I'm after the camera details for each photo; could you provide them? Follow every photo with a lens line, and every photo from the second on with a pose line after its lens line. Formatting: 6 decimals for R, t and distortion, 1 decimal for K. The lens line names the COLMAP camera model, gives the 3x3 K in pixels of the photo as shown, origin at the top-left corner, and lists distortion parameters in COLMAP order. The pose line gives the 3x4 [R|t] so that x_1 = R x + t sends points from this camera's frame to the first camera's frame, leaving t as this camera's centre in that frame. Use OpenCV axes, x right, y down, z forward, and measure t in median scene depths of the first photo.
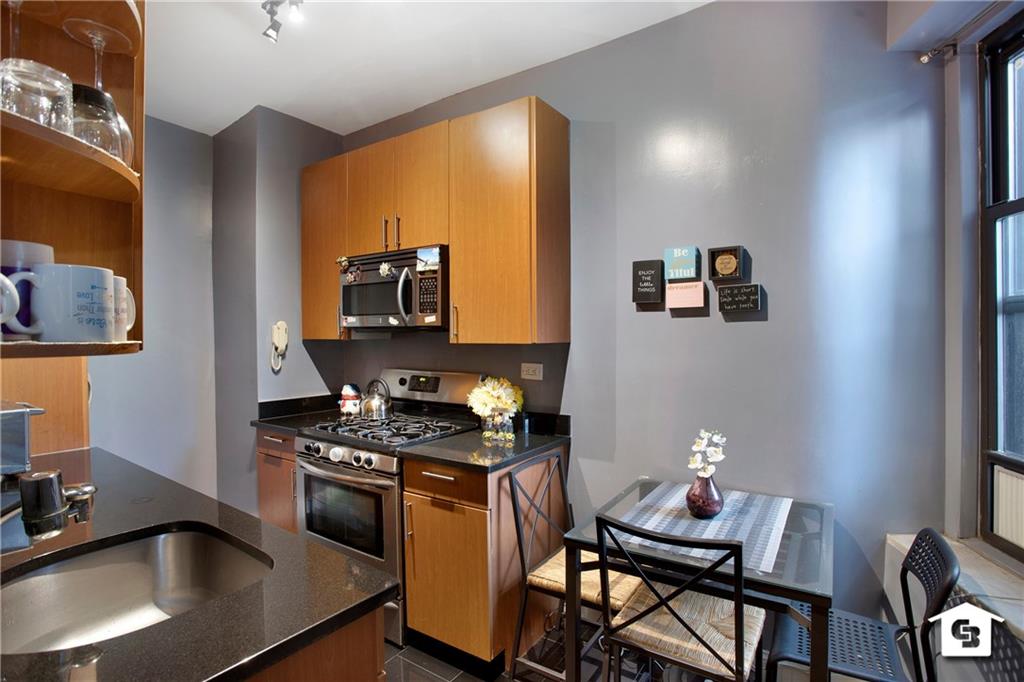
lens RADIAL K [[497.6, 0, 509.9], [0, 497.6, 341.3], [0, 0, 1]] dist [-0.055163, 0.016756]
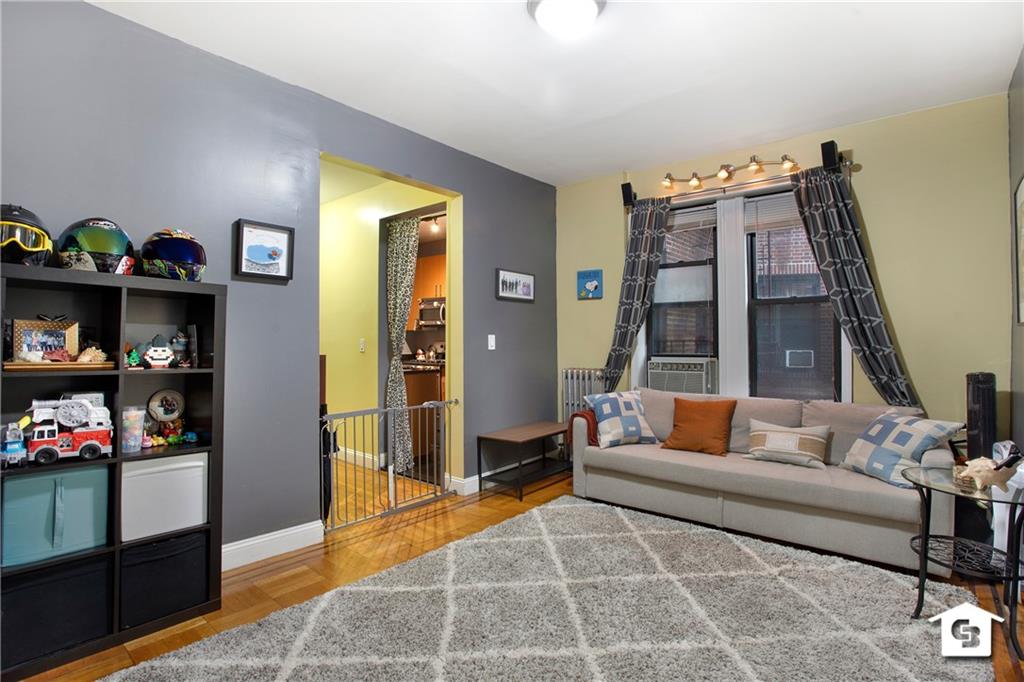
lens RADIAL K [[497.6, 0, 511.3], [0, 497.6, 340.4], [0, 0, 1]] dist [-0.055163, 0.016756]
pose [[0.996625, 0.003285, -0.082020, 0.374363], [-0.004499, 0.999883, -0.014623, 0.091173], [0.081962, 0.014943, 0.996523, -1.627239]]
